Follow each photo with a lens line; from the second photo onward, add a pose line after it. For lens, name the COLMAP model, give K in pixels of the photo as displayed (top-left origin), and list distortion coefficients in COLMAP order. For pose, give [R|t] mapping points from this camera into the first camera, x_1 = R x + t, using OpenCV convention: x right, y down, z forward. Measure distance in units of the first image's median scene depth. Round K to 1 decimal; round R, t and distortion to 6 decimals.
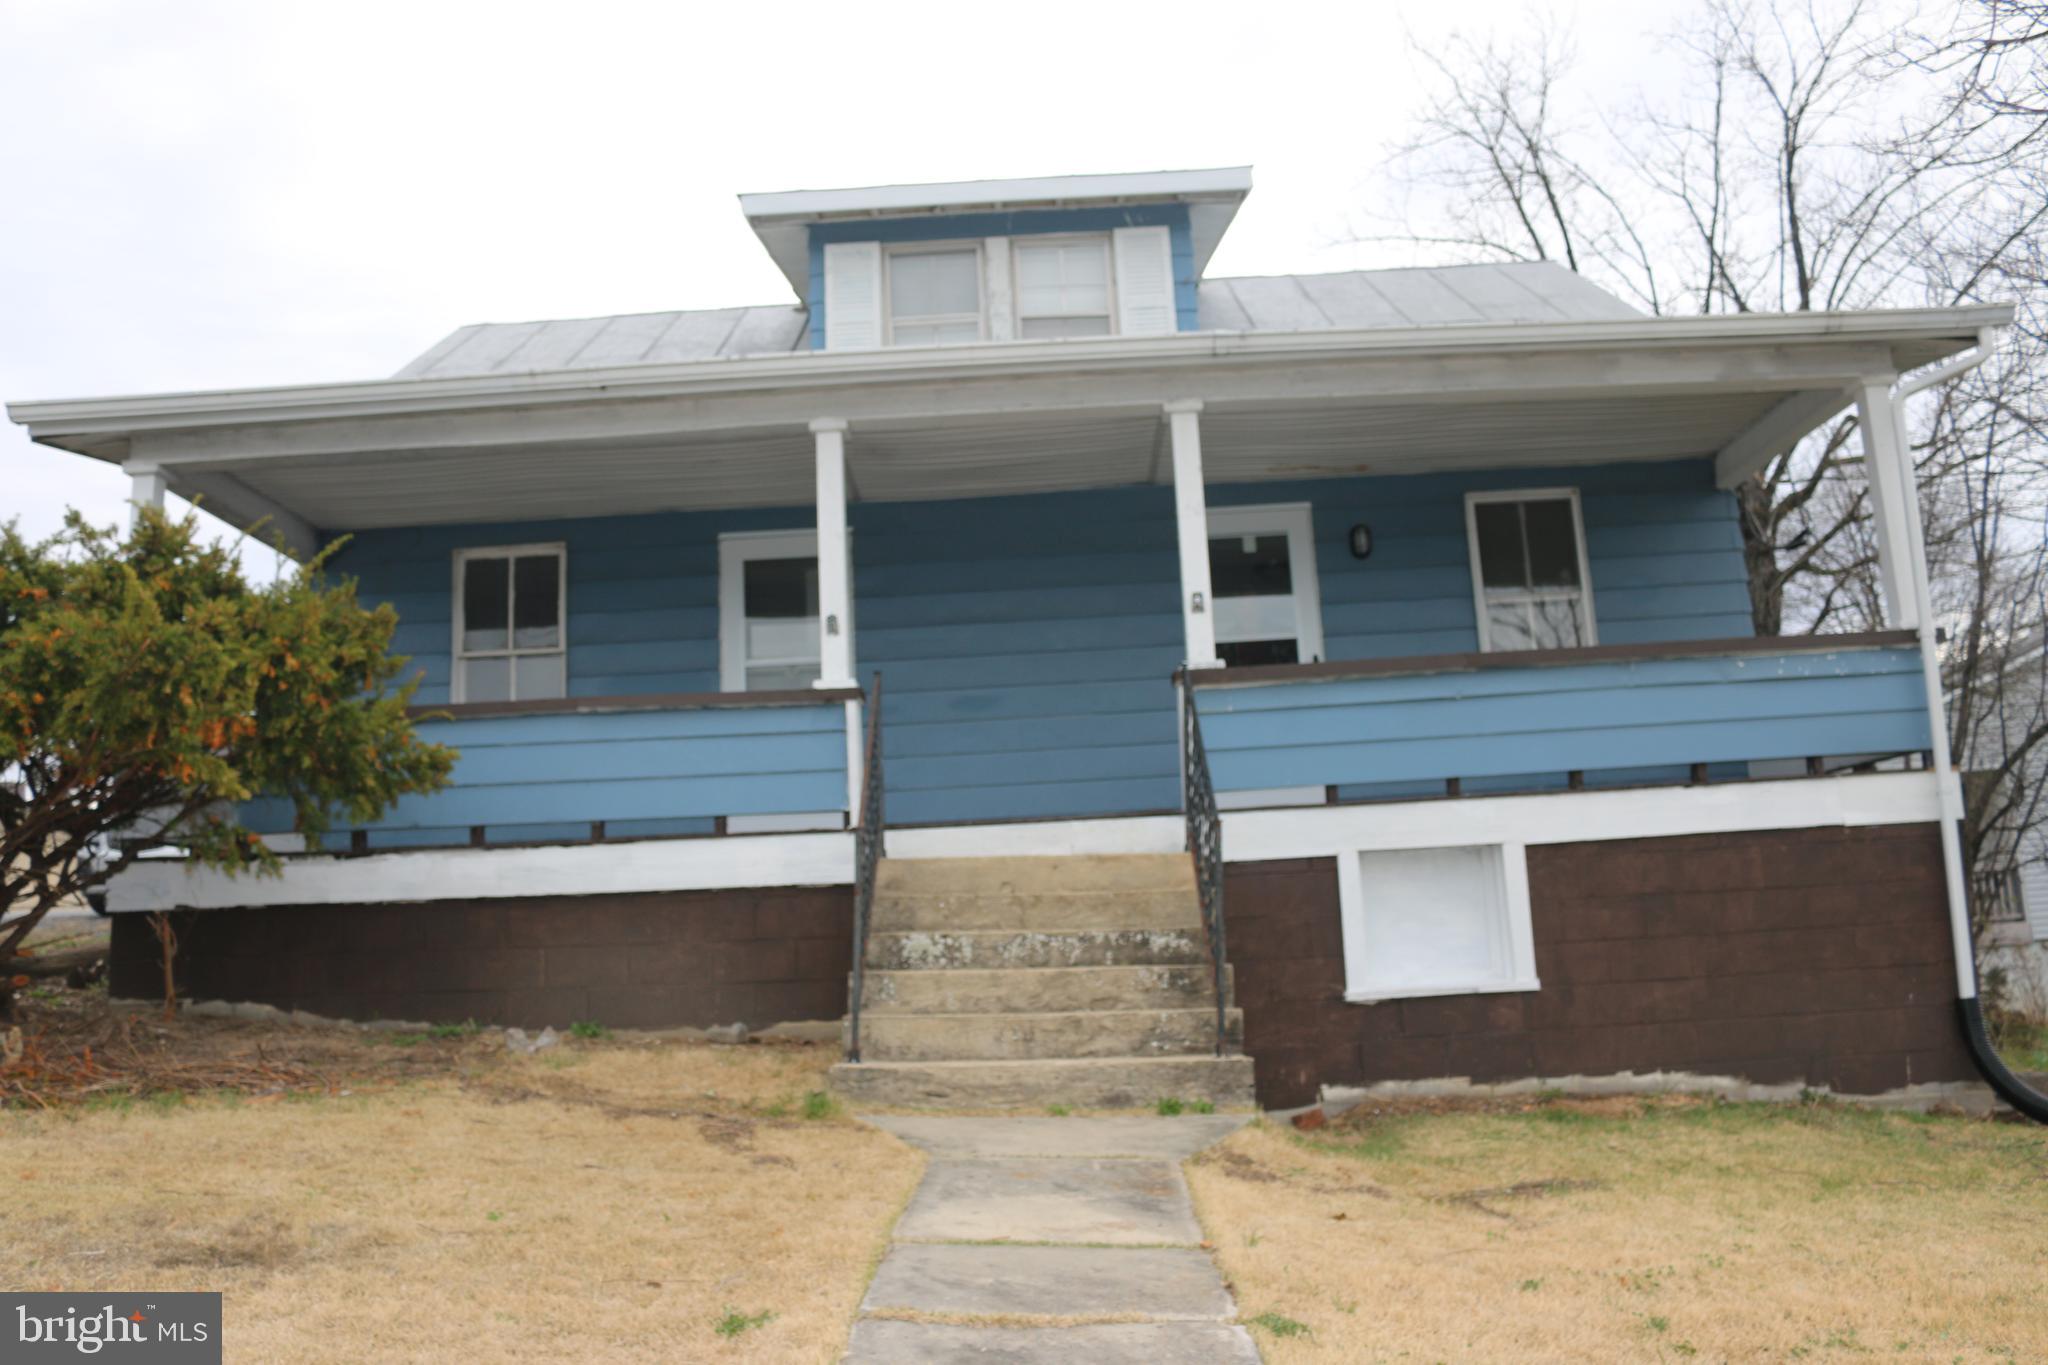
lens RADIAL K [[1678.1, 0, 1017.6], [0, 1678.1, 683.1], [0, 0, 1]] dist [-0.160033, 0.125905]
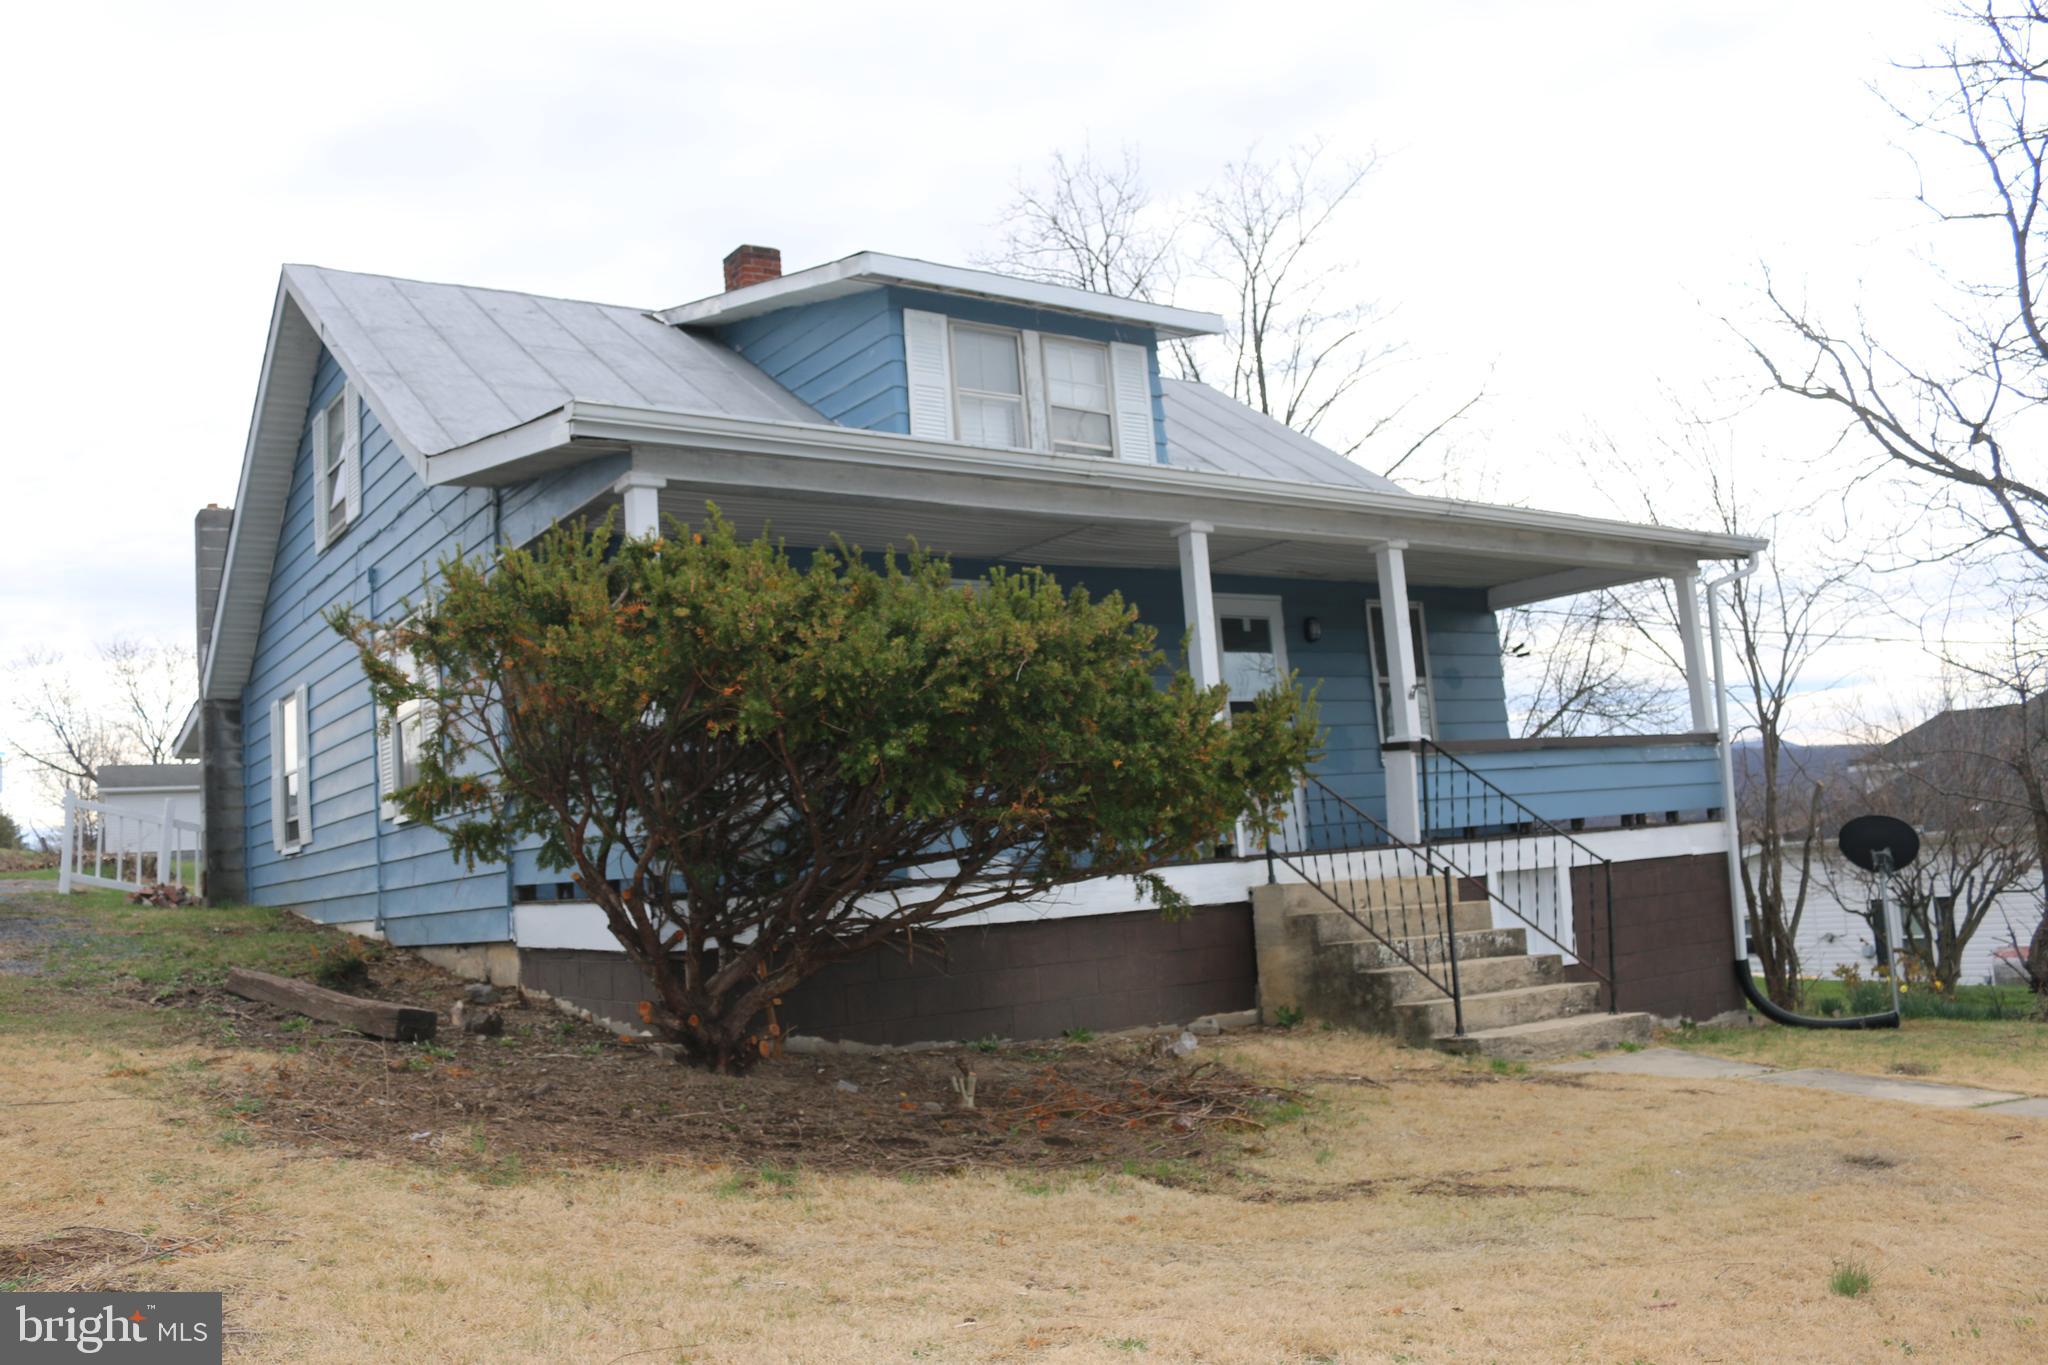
lens RADIAL K [[1678.1, 0, 1017.6], [0, 1678.1, 683.1], [0, 0, 1]] dist [-0.160033, 0.125905]
pose [[0.807482, 0.058872, 0.586946, -0.989343], [-0.070216, 0.997526, -0.003457, -0.029120], [-0.585698, -0.038421, 0.809618, 0.087208]]
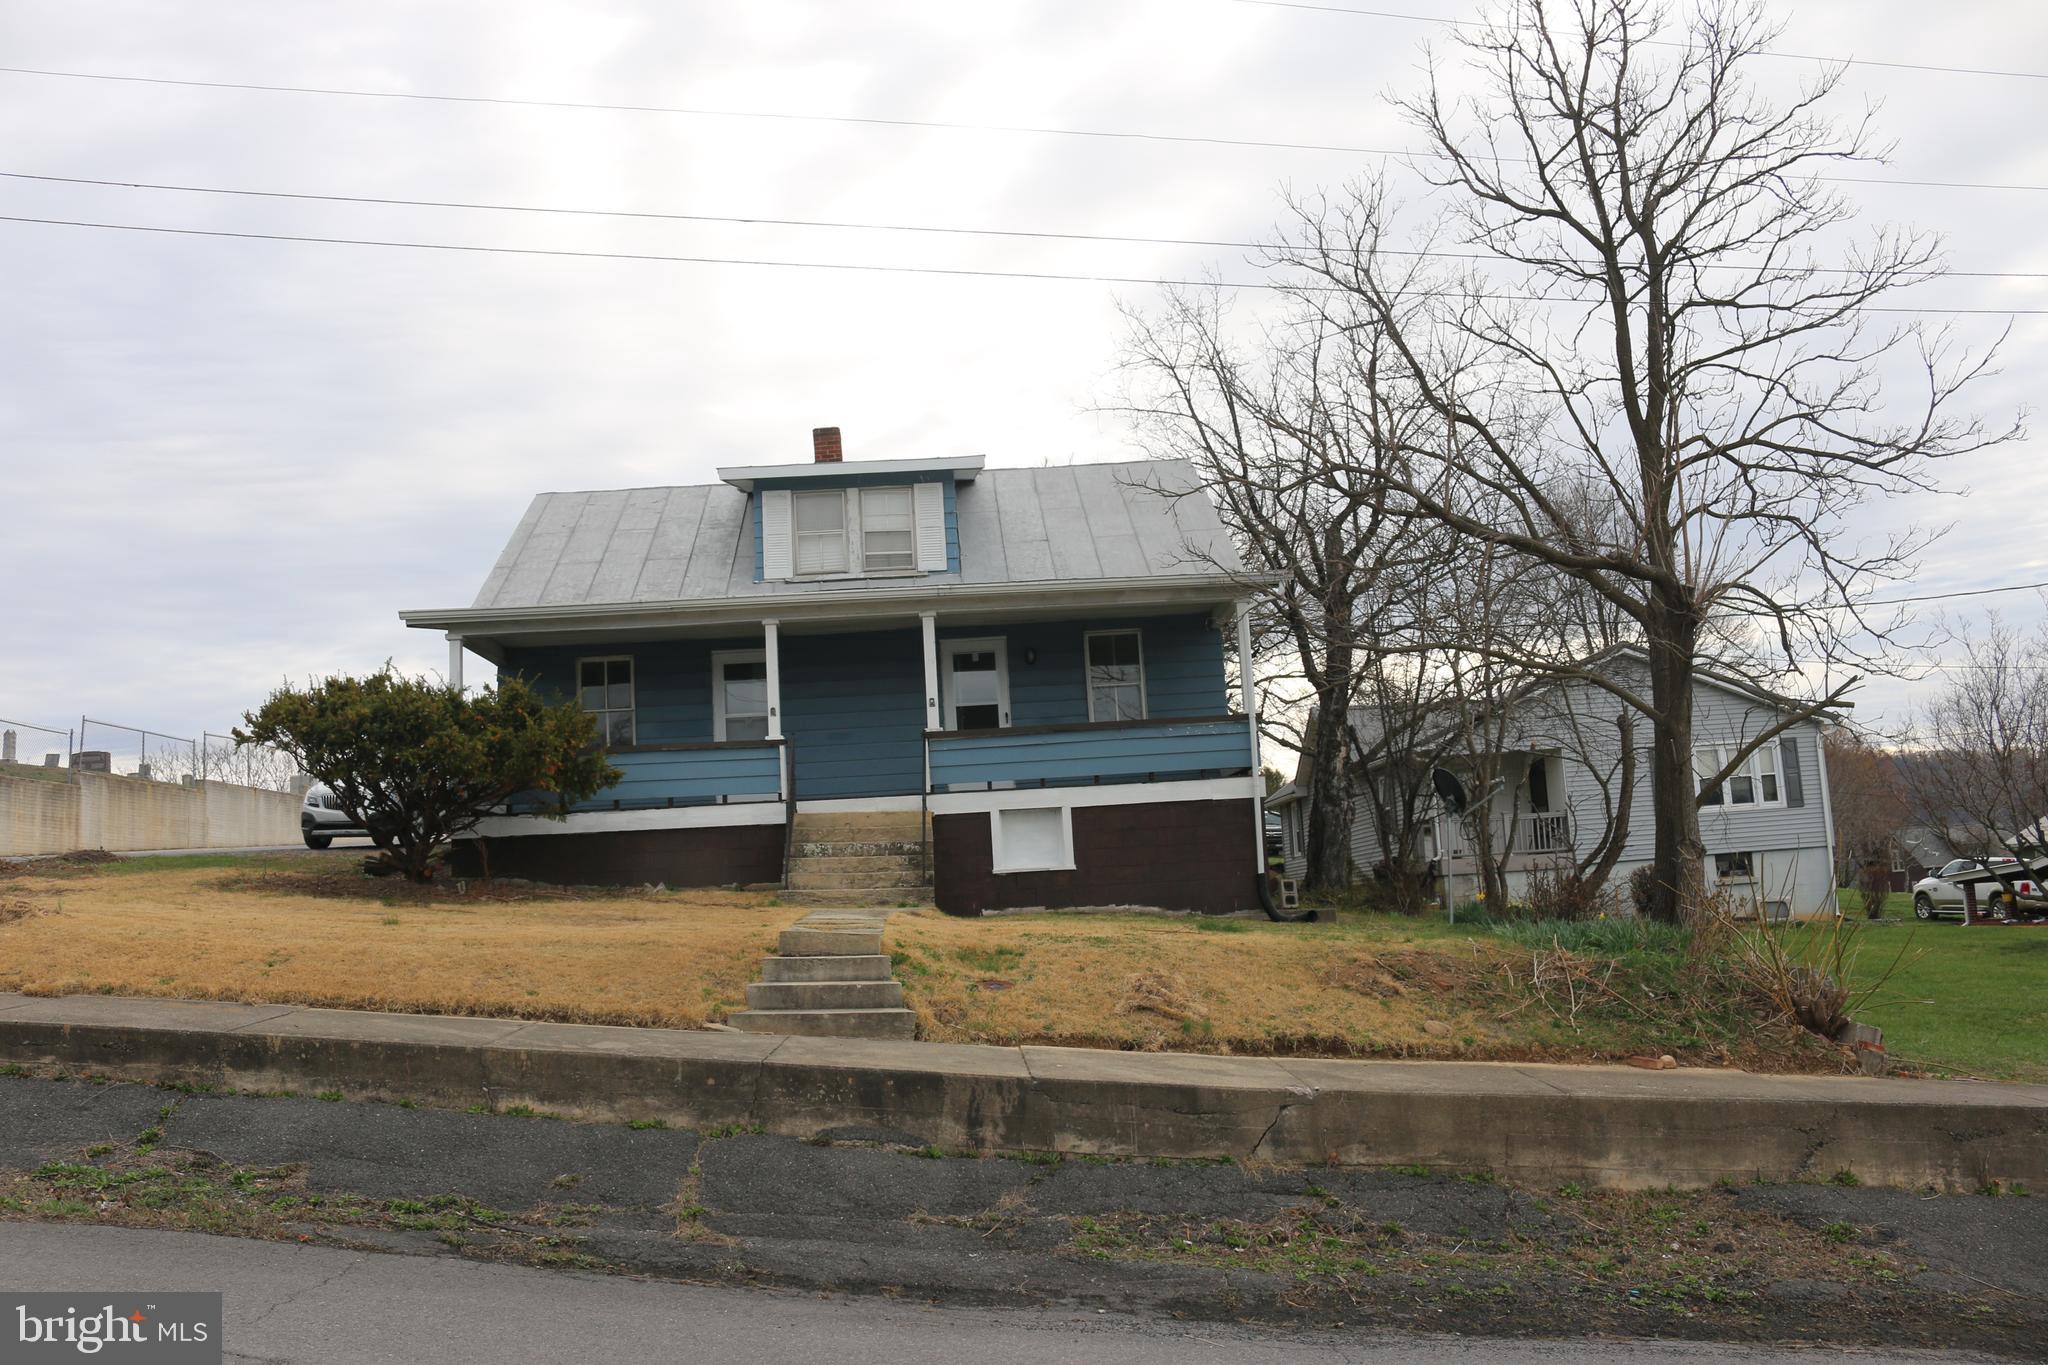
lens RADIAL K [[1678.1, 0, 1017.6], [0, 1678.1, 683.1], [0, 0, 1]] dist [-0.160033, 0.125905]
pose [[0.998160, 0.000976, 0.060632, 0.087943], [-0.002922, 0.999483, 0.032016, -0.153840], [-0.060570, -0.032134, 0.997647, -1.354072]]
